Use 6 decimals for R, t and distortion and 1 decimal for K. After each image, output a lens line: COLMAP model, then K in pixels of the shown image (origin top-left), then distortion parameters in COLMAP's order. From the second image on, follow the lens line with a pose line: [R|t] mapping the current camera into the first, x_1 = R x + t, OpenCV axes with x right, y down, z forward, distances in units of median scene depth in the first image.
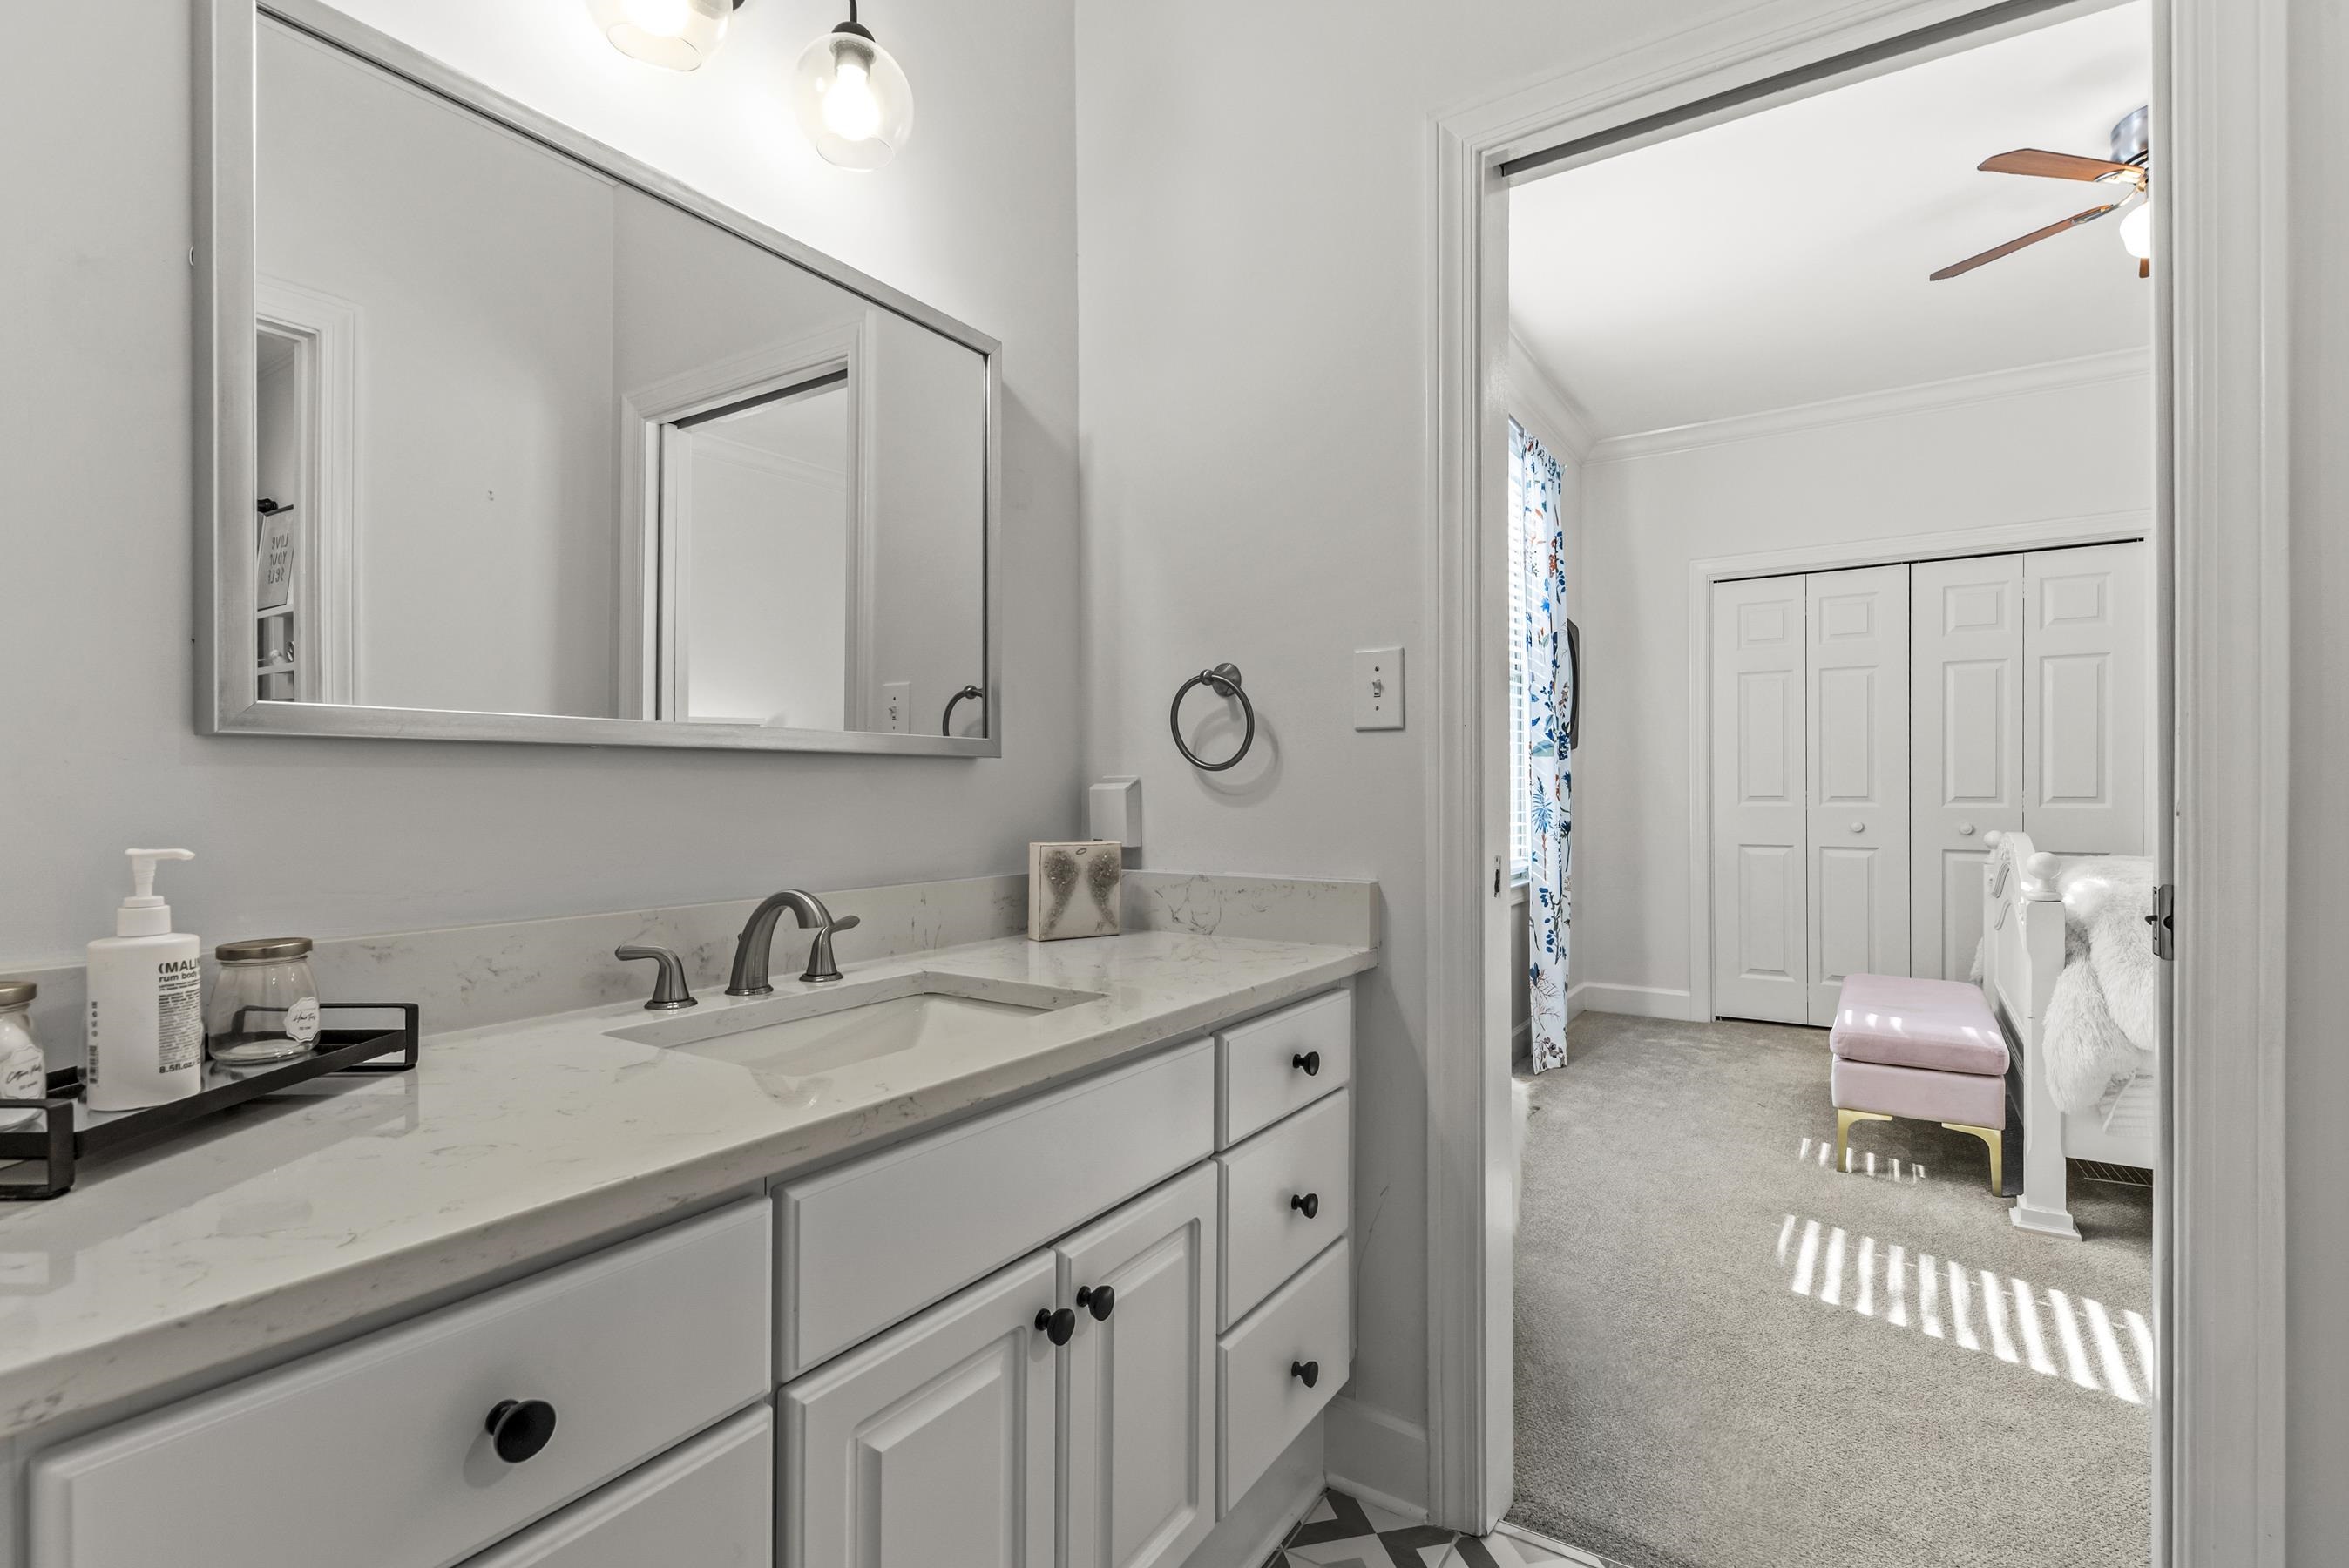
lens RADIAL K [[1088.0, 0, 1176.6], [0, 1088.0, 793.2], [0, 0, 1]] dist [0.017292, -0.010419]
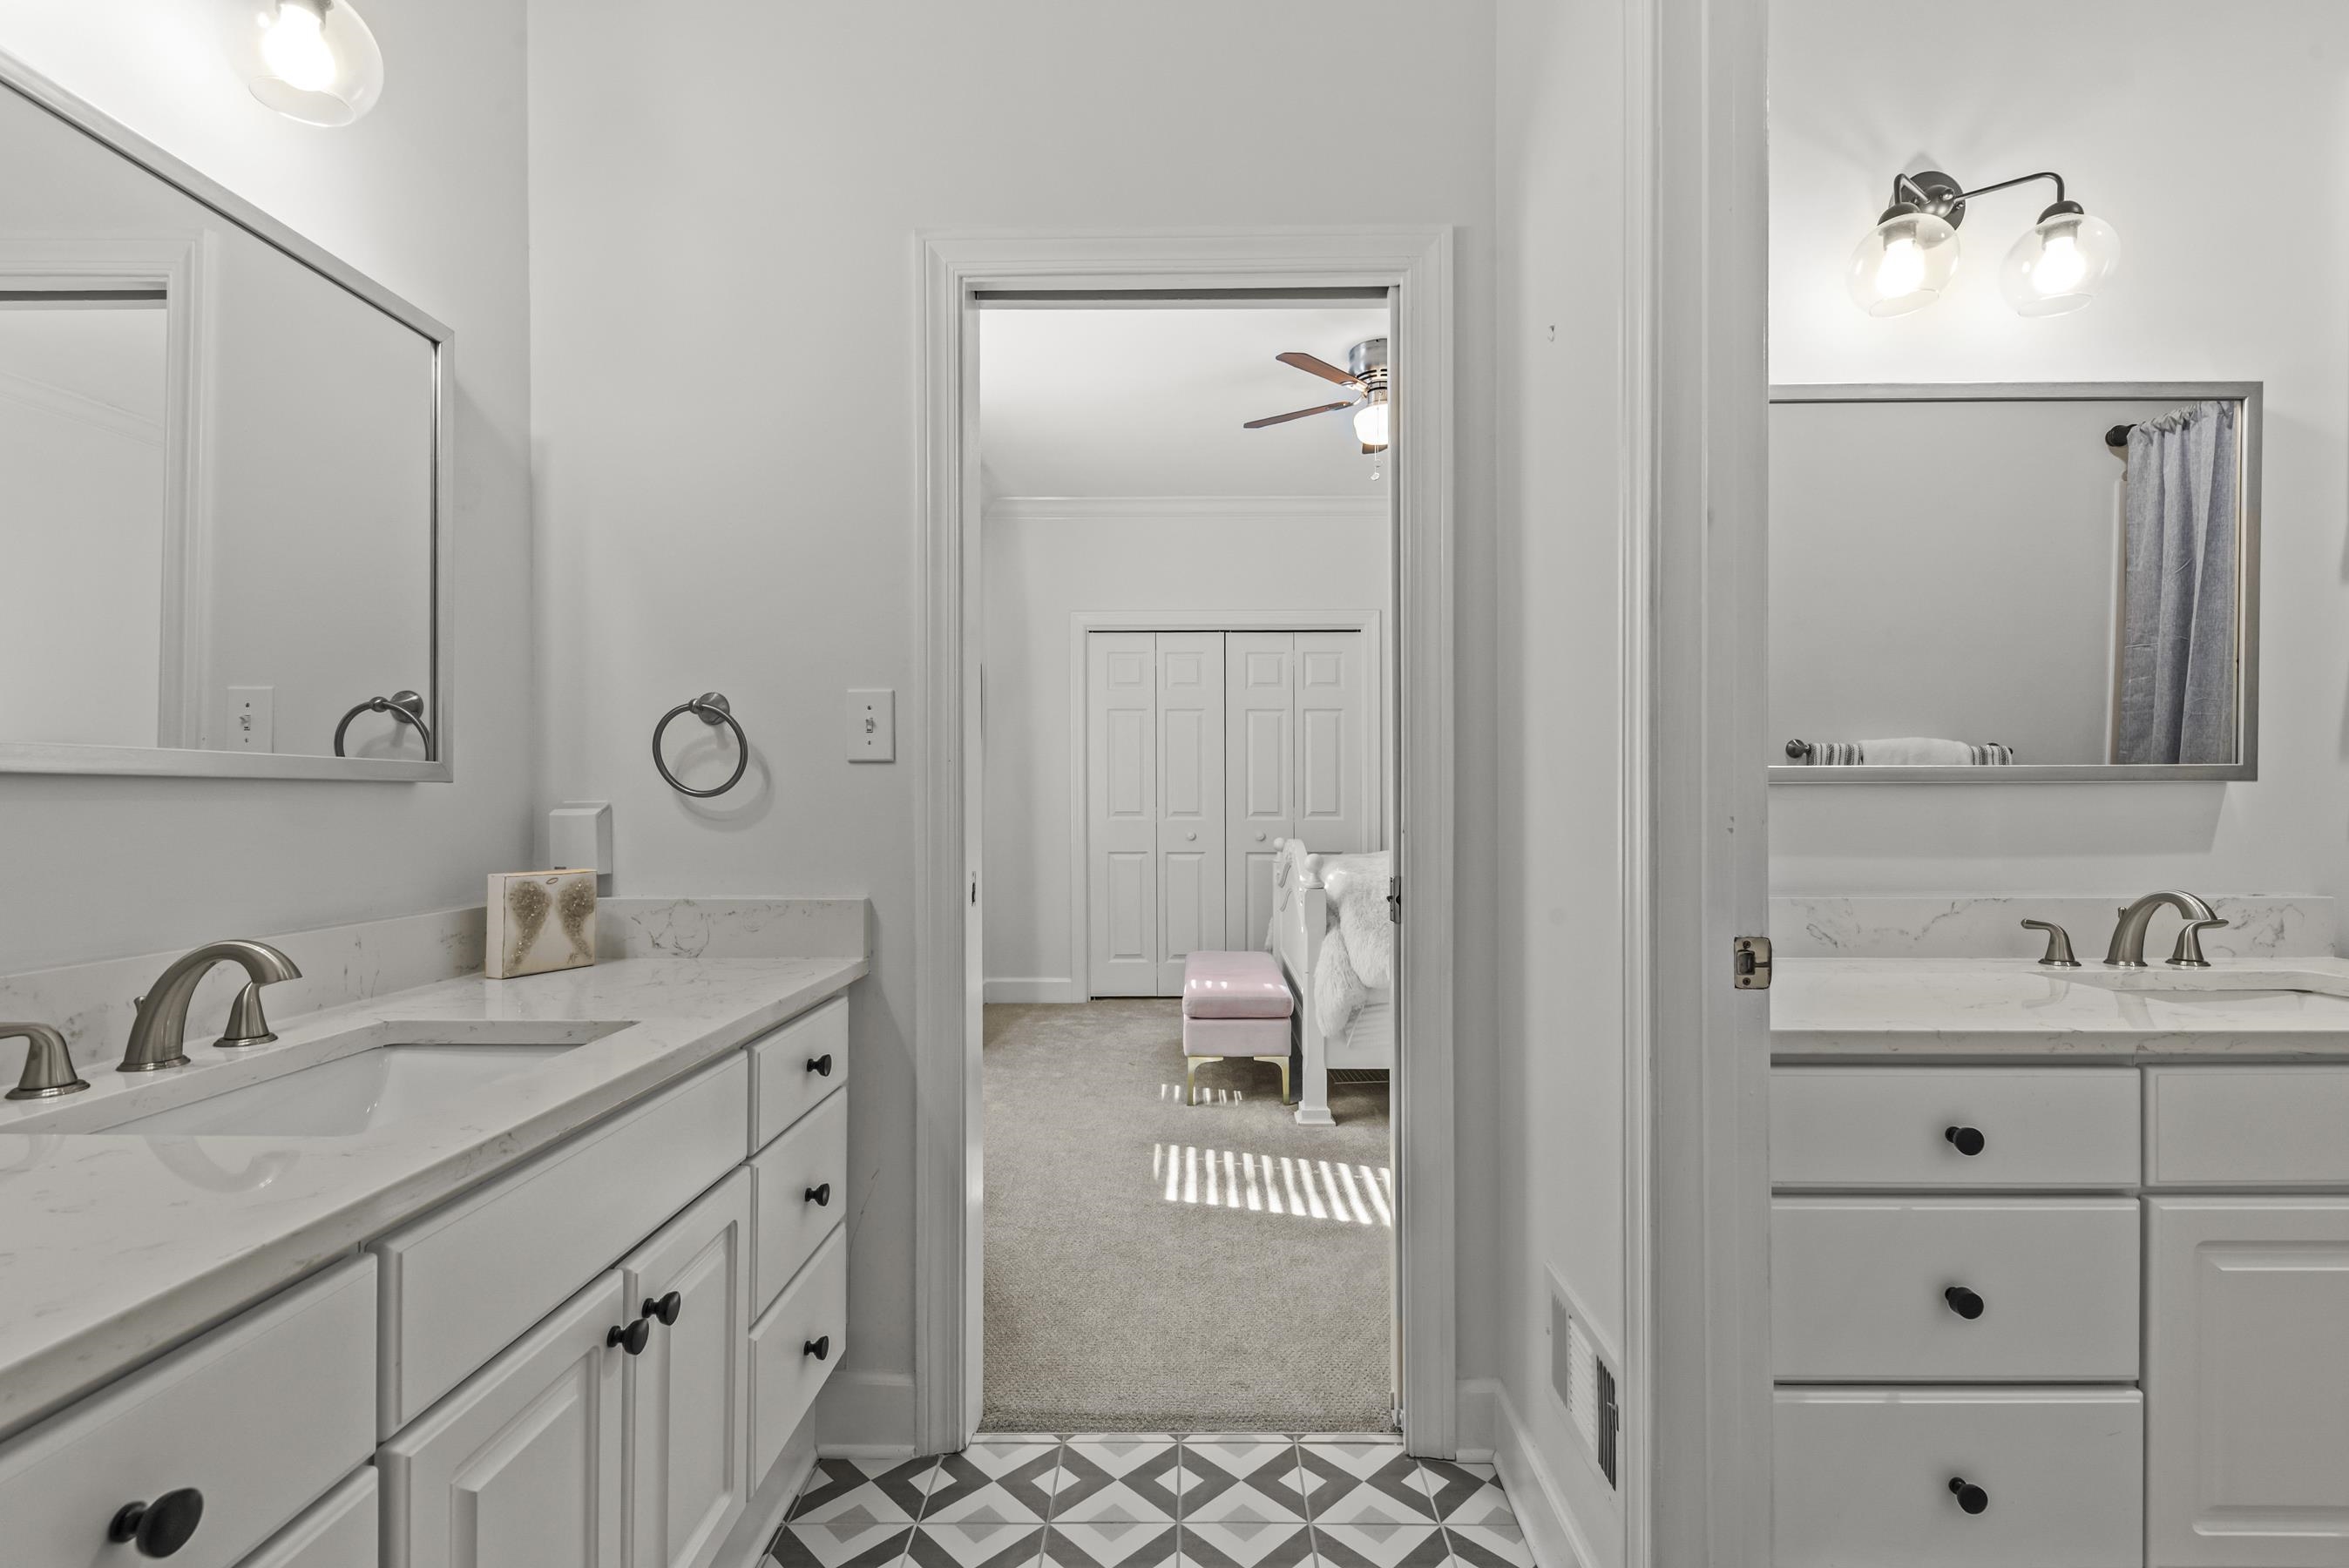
lens RADIAL K [[1088.0, 0, 1176.6], [0, 1088.0, 793.2], [0, 0, 1]] dist [0.017292, -0.010419]
pose [[0.840947, 0.004285, 0.541101, -0.147943], [0.000312, 0.999965, -0.008404, -0.015823], [-0.541118, 0.007236, 0.840916, -0.105381]]
